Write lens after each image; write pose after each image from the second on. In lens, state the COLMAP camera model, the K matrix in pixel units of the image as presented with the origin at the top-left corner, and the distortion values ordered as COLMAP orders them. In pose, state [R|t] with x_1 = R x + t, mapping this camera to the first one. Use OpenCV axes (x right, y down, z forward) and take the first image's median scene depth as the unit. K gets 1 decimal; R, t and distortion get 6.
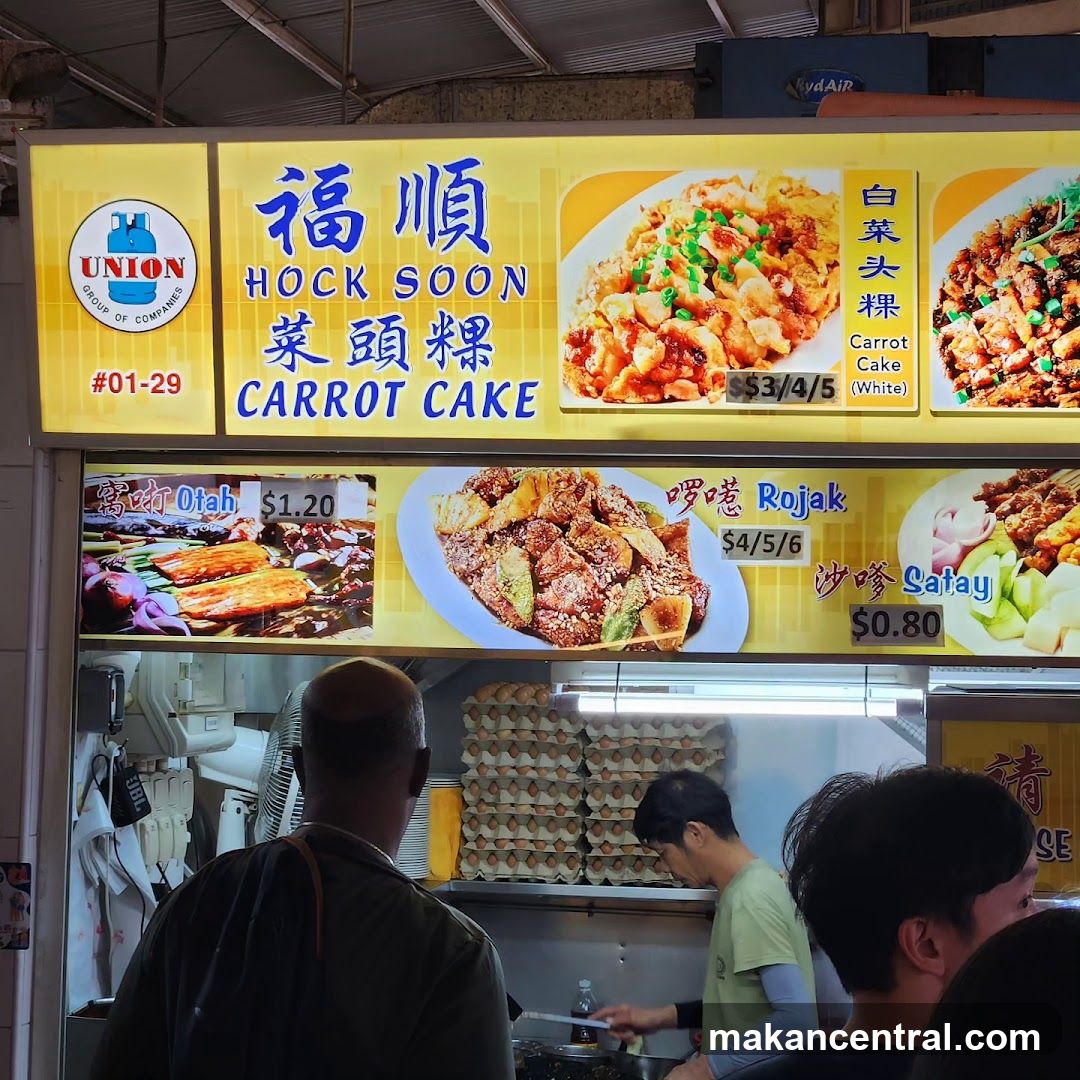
lens RADIAL K [[2958.2, 0, 572.6], [0, 2958.2, 510.6], [0, 0, 1]] dist [-1.000700, 19.253545]
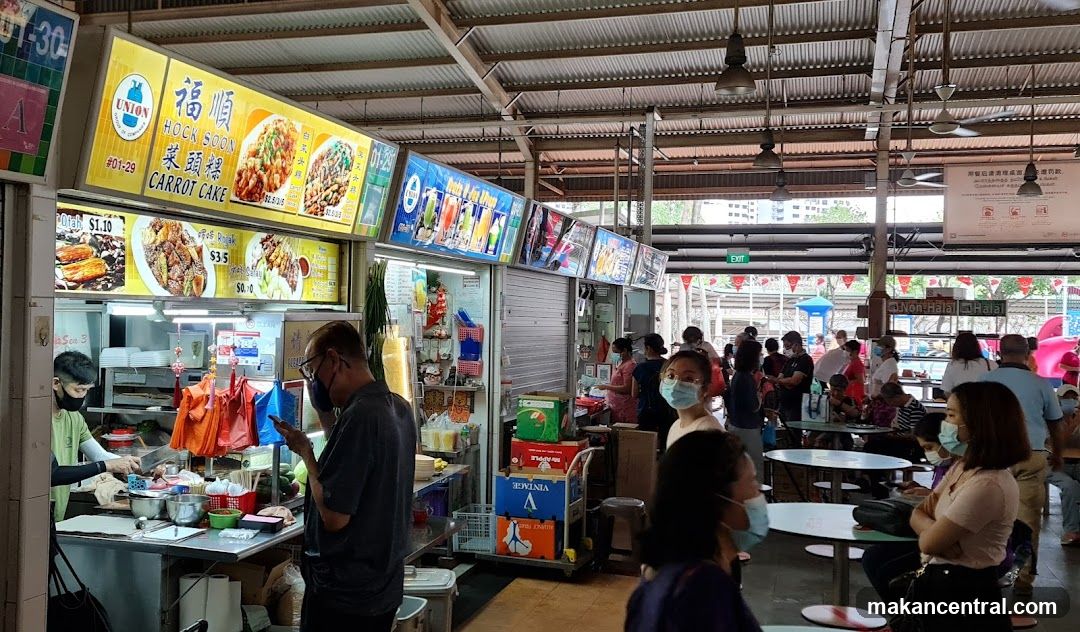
lens RADIAL K [[1052.8, 0, 418.1], [0, 1052.8, 317.5], [0, 0, 1]] dist [0.012365, 0.001911]
pose [[0.195670, -0.020194, 0.980462, -0.824026], [-0.057355, 0.997841, 0.031999, 0.026068], [-0.978991, -0.062496, 0.194089, 0.653850]]
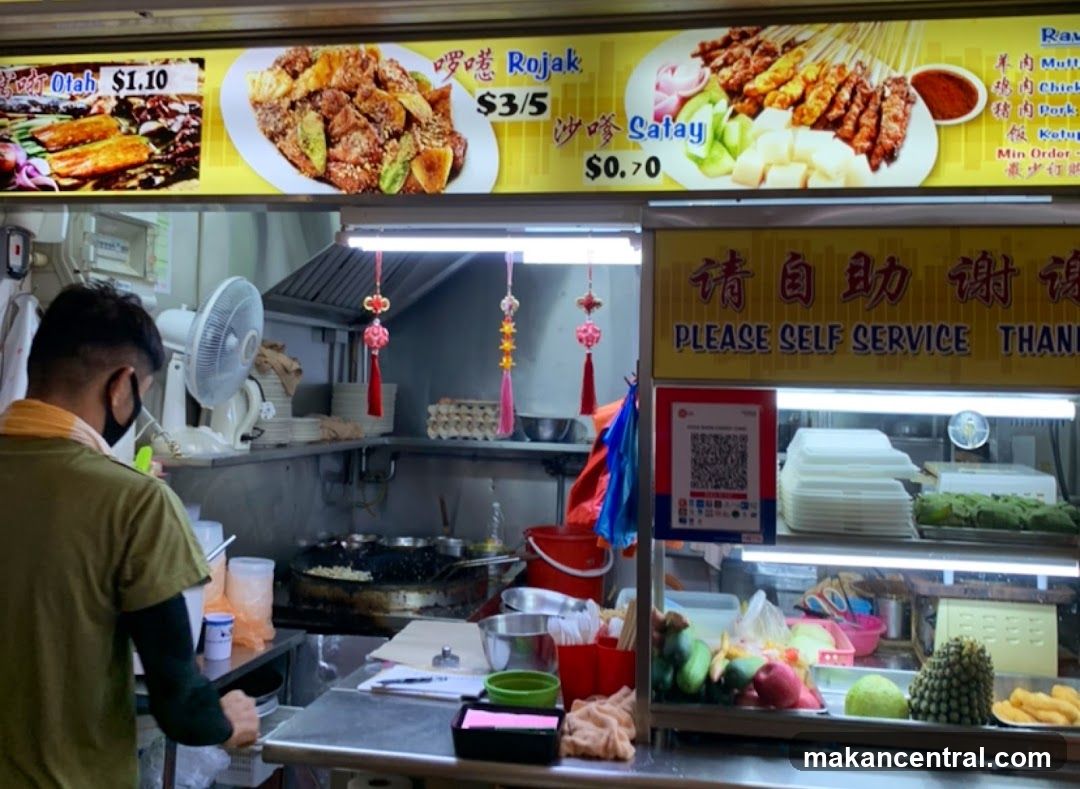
lens RADIAL K [[1214.9, 0, 511.6], [0, 1214.9, 350.4], [0, 0, 1]] dist [0.219155, -0.831979]
pose [[0.998814, 0.006393, -0.048270, 0.090613], [-0.006348, 0.999979, 0.001098, 0.113319], [0.048276, -0.000791, 0.998834, 0.509722]]
